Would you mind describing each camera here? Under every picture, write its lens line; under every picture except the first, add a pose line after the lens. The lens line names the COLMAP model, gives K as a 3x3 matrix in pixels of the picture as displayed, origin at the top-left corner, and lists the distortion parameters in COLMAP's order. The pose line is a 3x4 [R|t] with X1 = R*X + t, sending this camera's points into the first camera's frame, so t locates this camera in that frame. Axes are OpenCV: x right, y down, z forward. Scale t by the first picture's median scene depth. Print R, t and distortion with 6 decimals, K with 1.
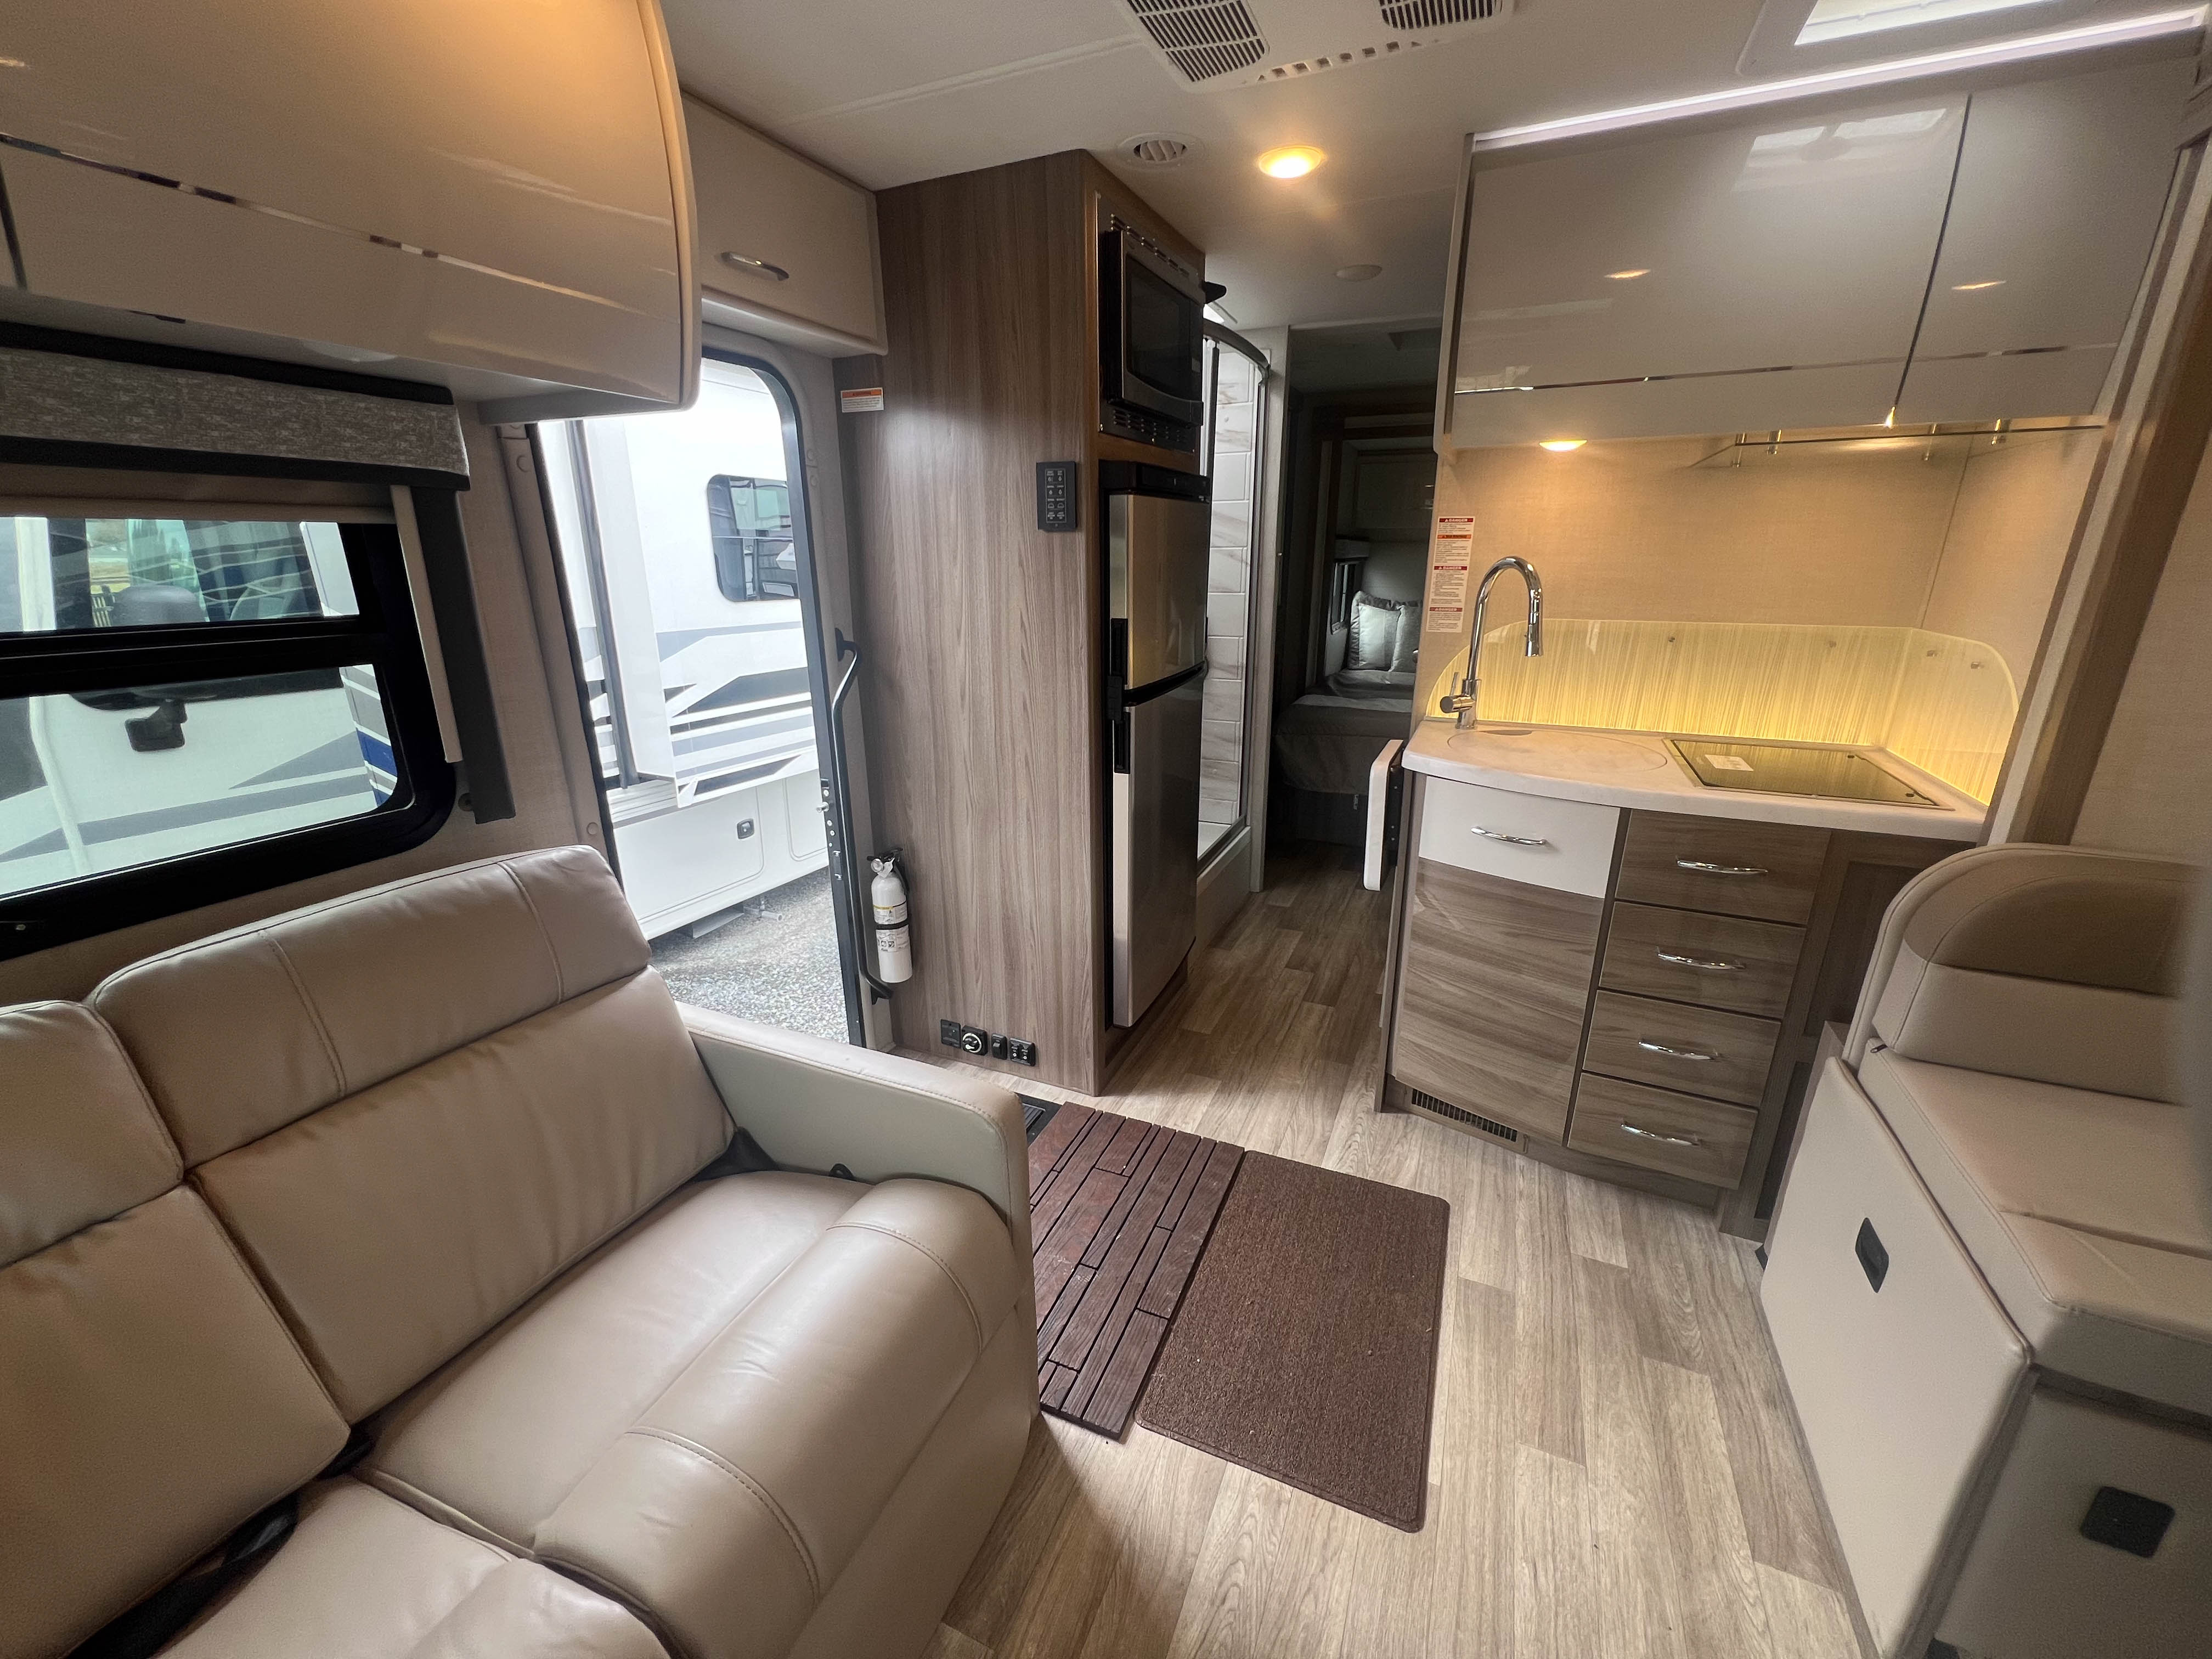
lens RADIAL K [[883.9, 0, 1101.3], [0, 883.9, 832.7], [0, 0, 1]] dist [-0.003735, 0.000225]
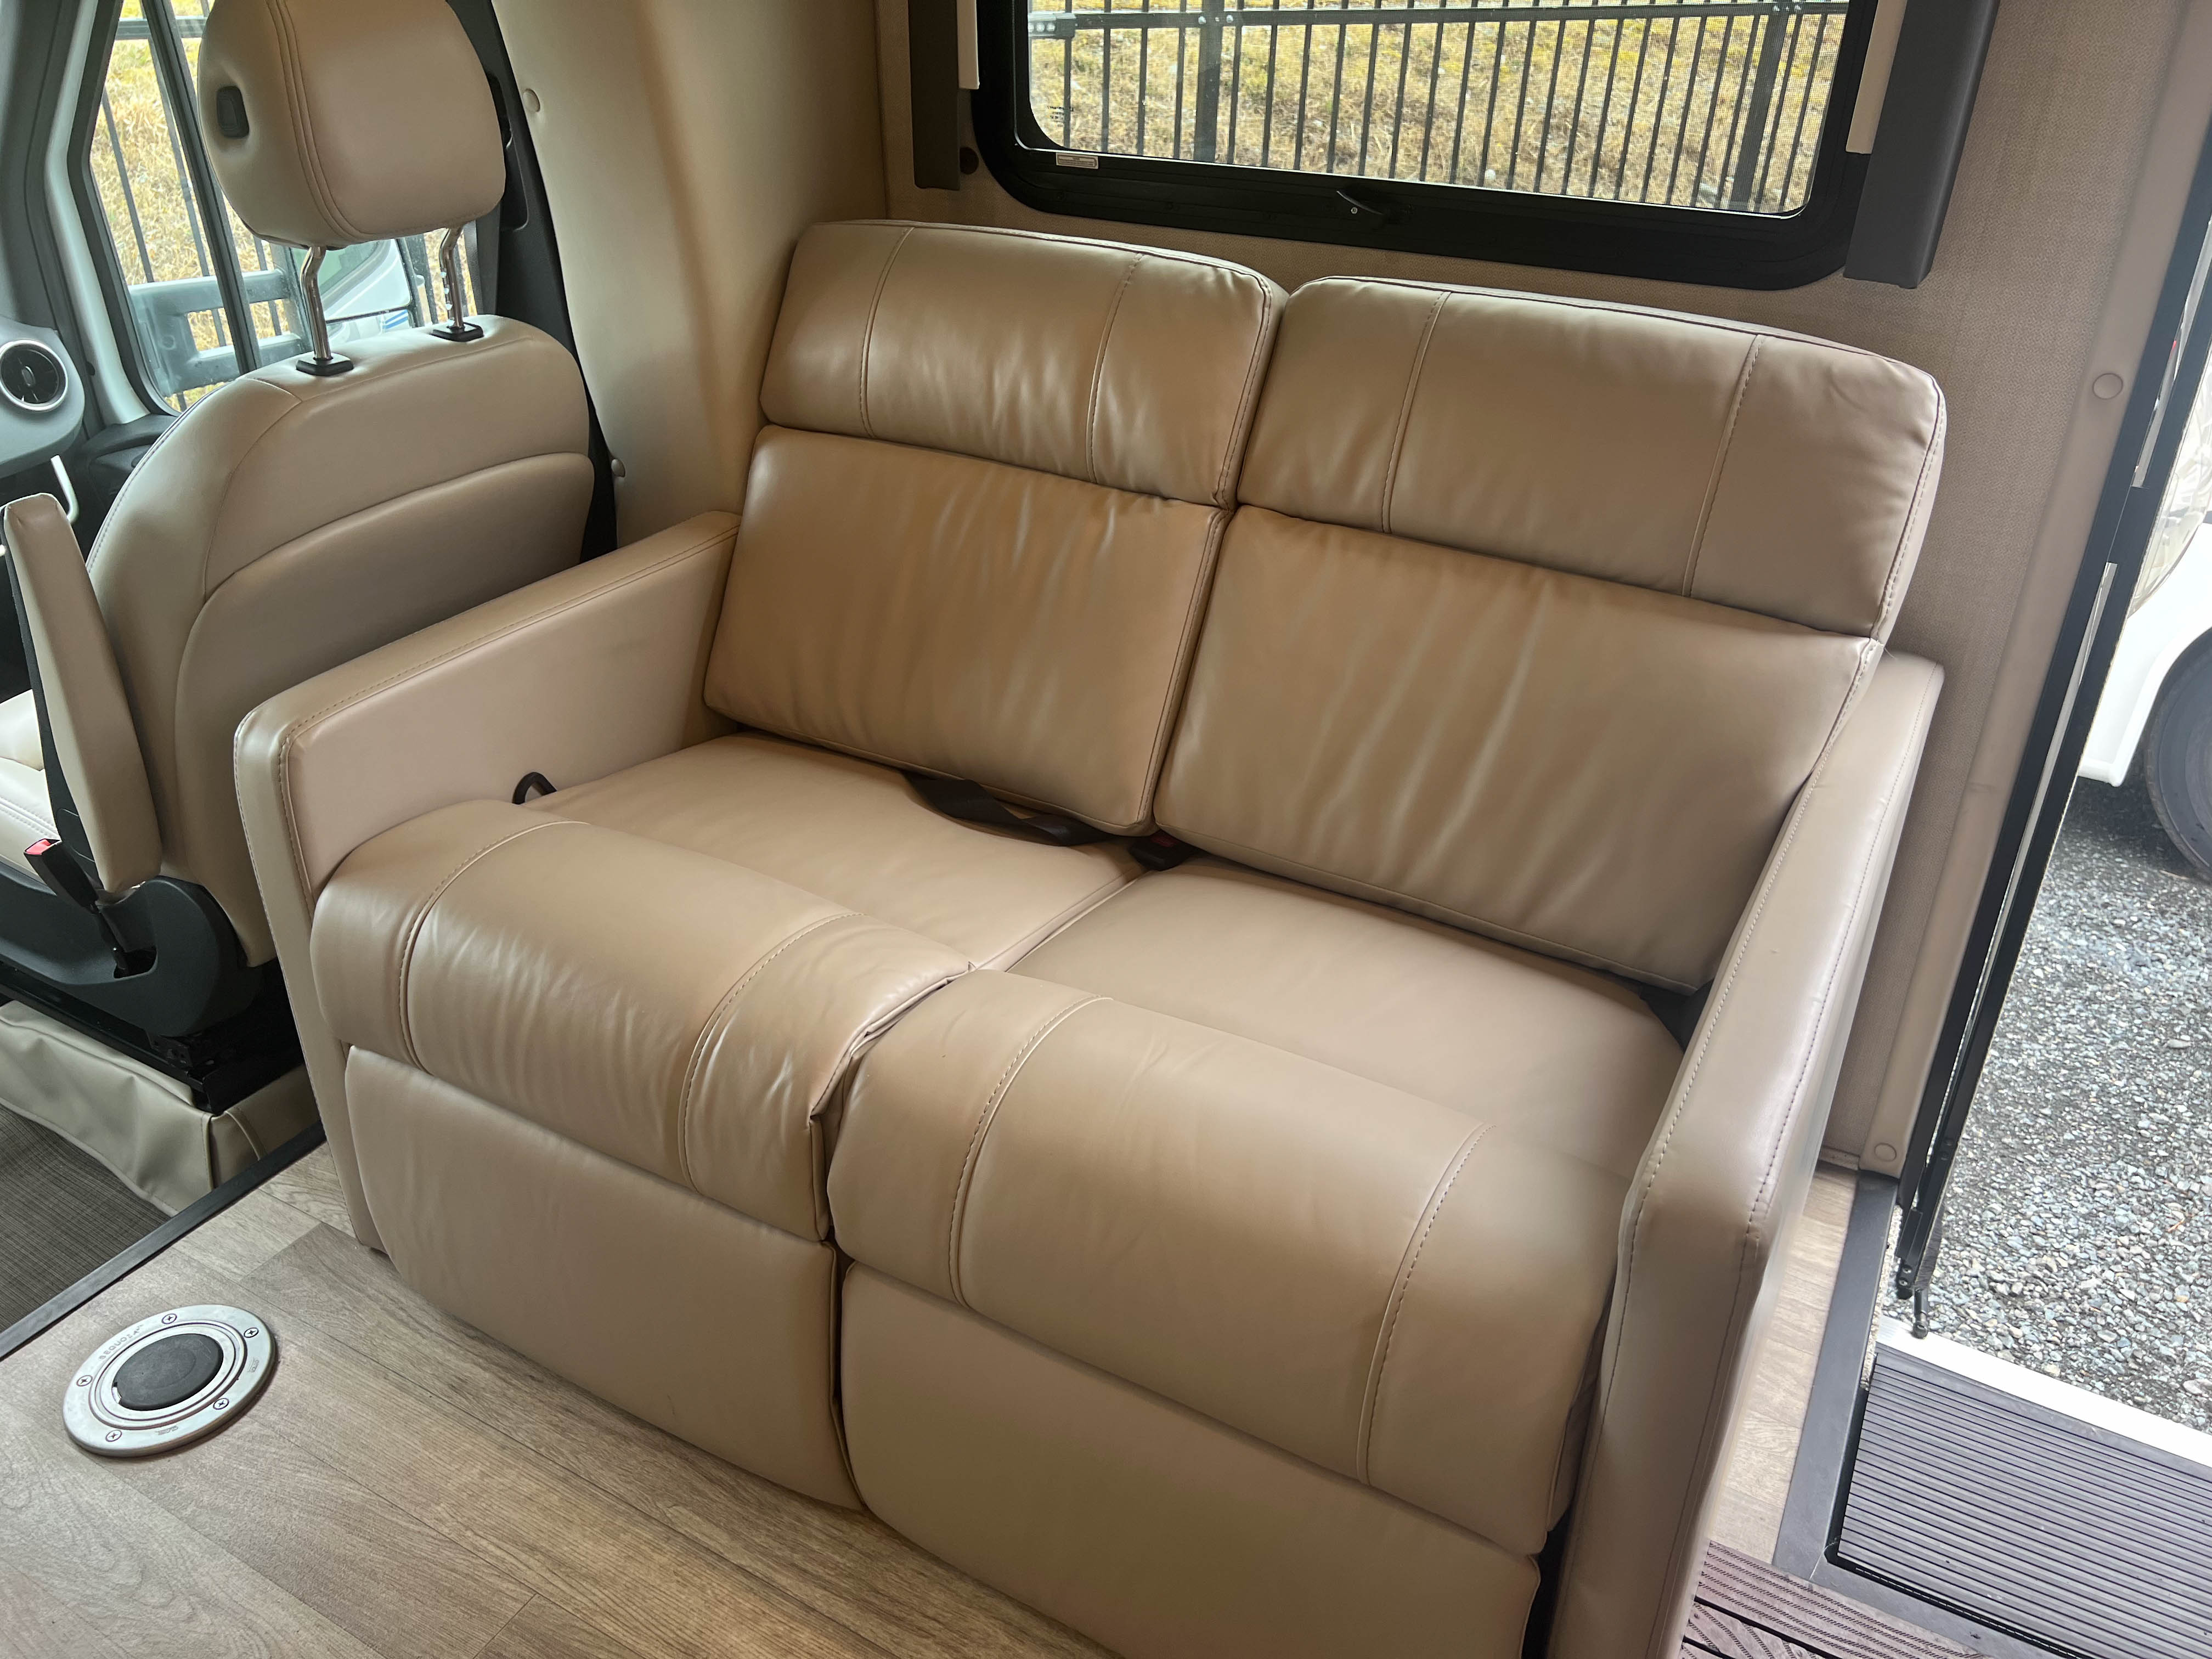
lens RADIAL K [[1658.0, 0, 1094.1], [0, 1658.0, 817.5], [0, 0, 1]] dist [0.057977, -0.060582]
pose [[-0.093918, 0.487366, -0.868133, 0.491343], [-0.310338, 0.814209, 0.490667, -0.117630], [0.945976, 0.315496, 0.074779, 0.637719]]
